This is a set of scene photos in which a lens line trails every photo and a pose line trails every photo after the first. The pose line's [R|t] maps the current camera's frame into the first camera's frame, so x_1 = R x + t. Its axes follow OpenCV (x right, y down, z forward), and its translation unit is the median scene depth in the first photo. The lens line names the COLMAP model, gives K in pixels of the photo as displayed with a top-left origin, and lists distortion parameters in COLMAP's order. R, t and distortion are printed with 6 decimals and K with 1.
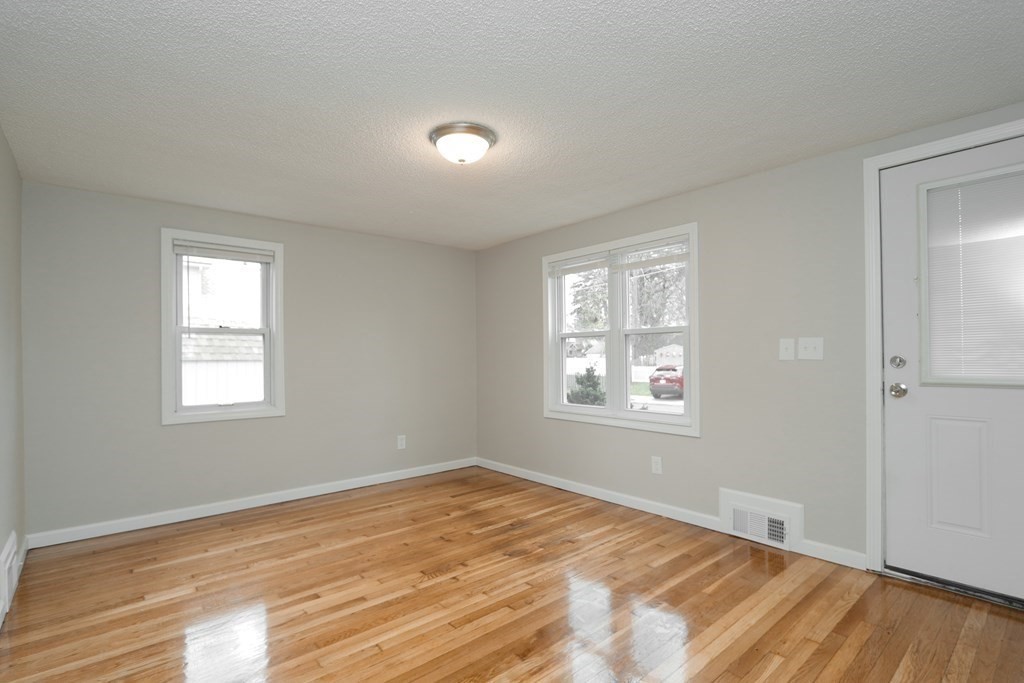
lens RADIAL K [[485.3, 0, 494.1], [0, 485.3, 346.7], [0, 0, 1]] dist [-0.015256, 0.000007]
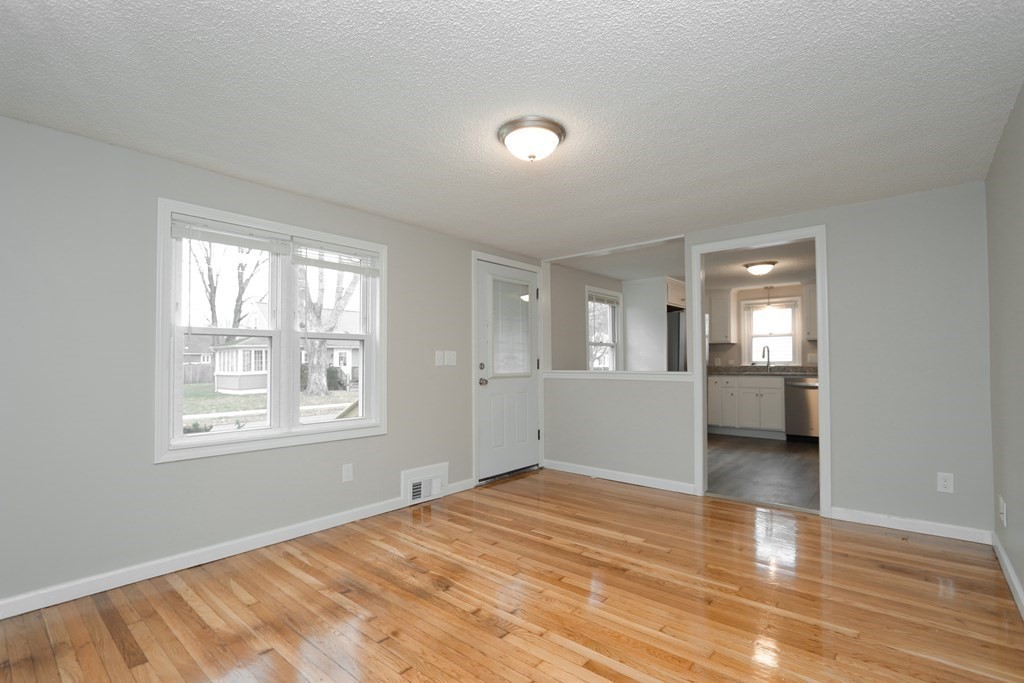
lens RADIAL K [[472.4, 0, 519.0], [0, 472.4, 353.4], [0, 0, 1]] dist [-0.004766, -0.000350]
pose [[-0.179649, 0.030603, 0.983255, -0.701757], [-0.016832, 0.999274, -0.034177, 0.030409], [-0.983587, -0.022690, -0.179004, 0.864225]]
